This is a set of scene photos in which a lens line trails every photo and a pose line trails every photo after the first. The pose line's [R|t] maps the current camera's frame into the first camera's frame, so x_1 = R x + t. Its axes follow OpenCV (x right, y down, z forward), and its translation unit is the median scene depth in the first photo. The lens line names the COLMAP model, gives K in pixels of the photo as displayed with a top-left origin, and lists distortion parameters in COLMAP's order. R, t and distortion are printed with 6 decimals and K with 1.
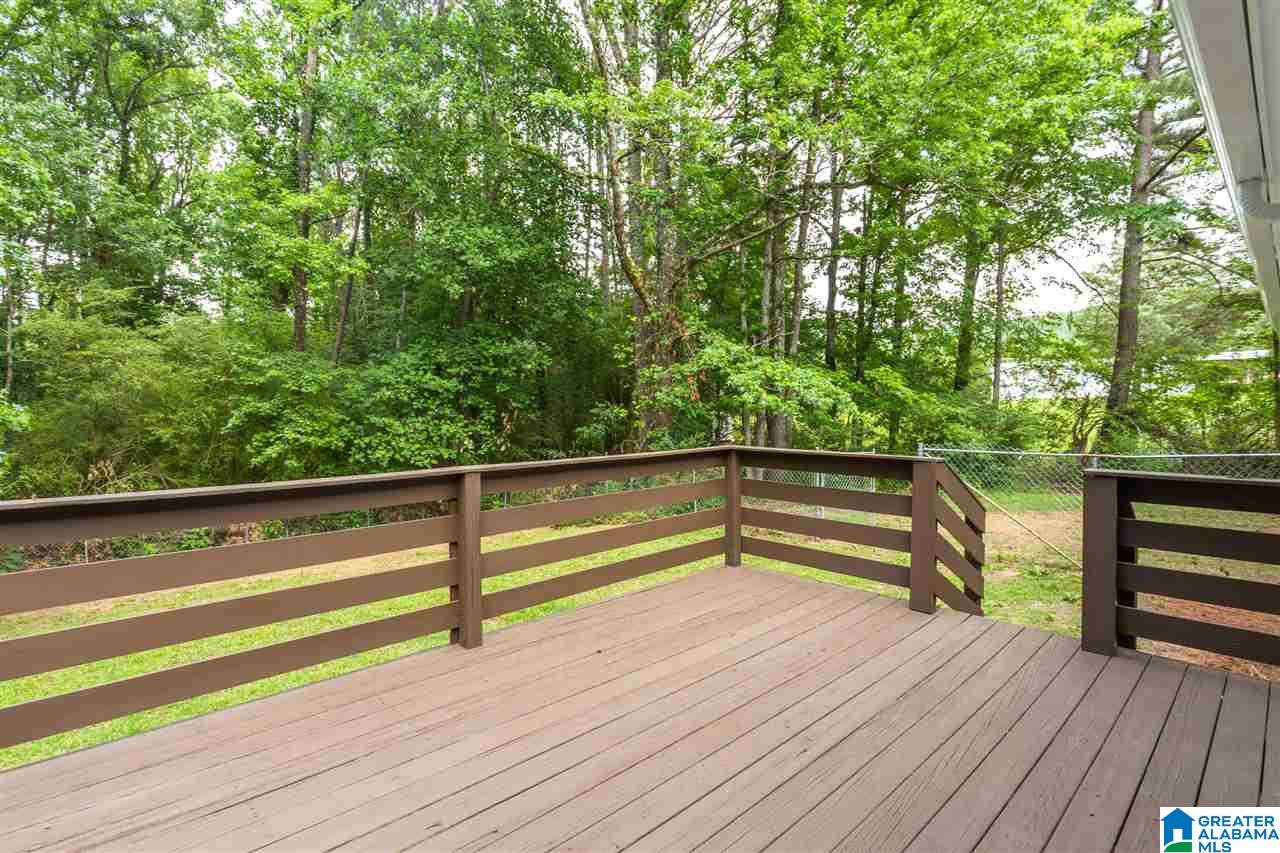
lens RADIAL K [[616.6, 0, 630.3], [0, 616.6, 422.4], [0, 0, 1]] dist [0.016274, 0.000534]
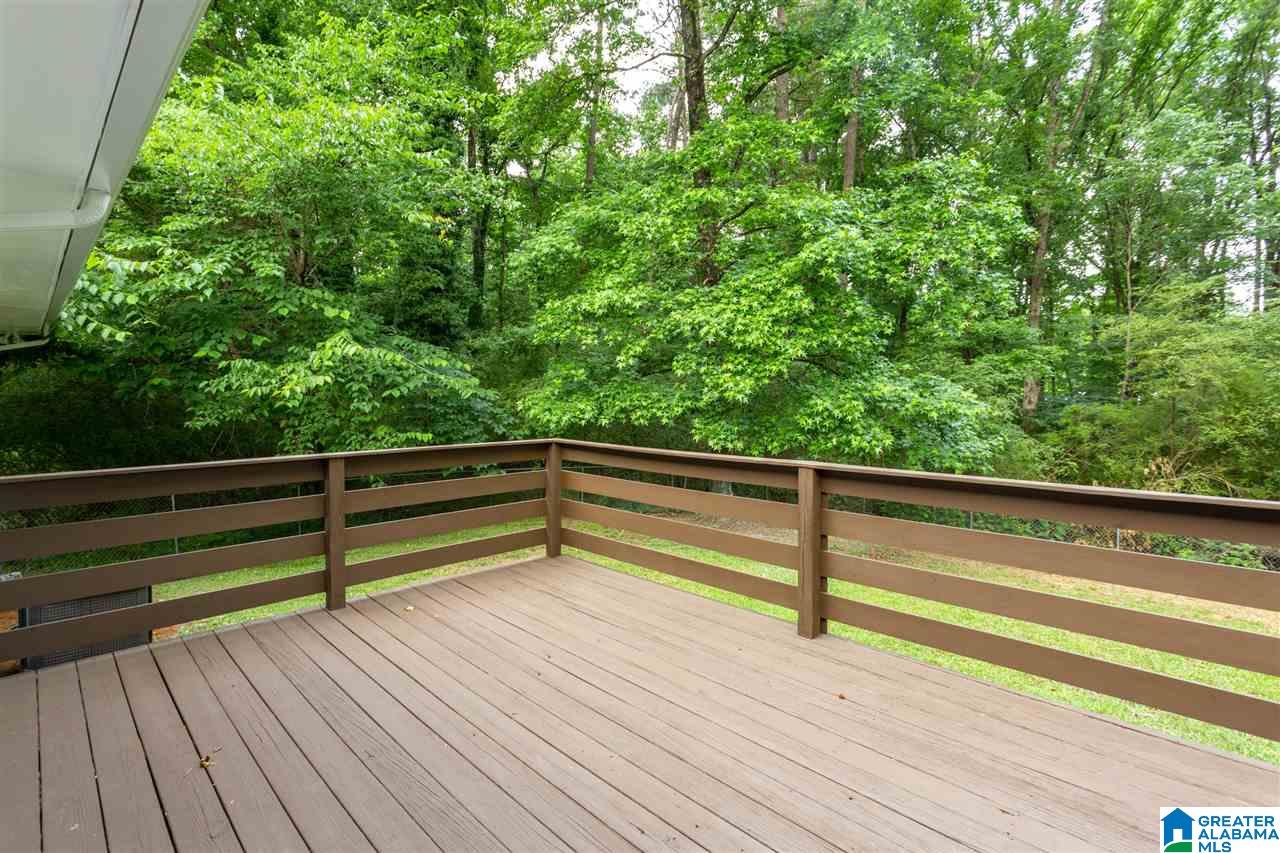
lens RADIAL K [[616.6, 0, 637.9], [0, 616.6, 421.8], [0, 0, 1]] dist [0.016274, 0.000534]
pose [[0.025243, 0.034656, -0.999080, 0.751325], [-0.030964, 0.998947, 0.033869, -0.021817], [0.999202, 0.030080, 0.026290, 0.672621]]
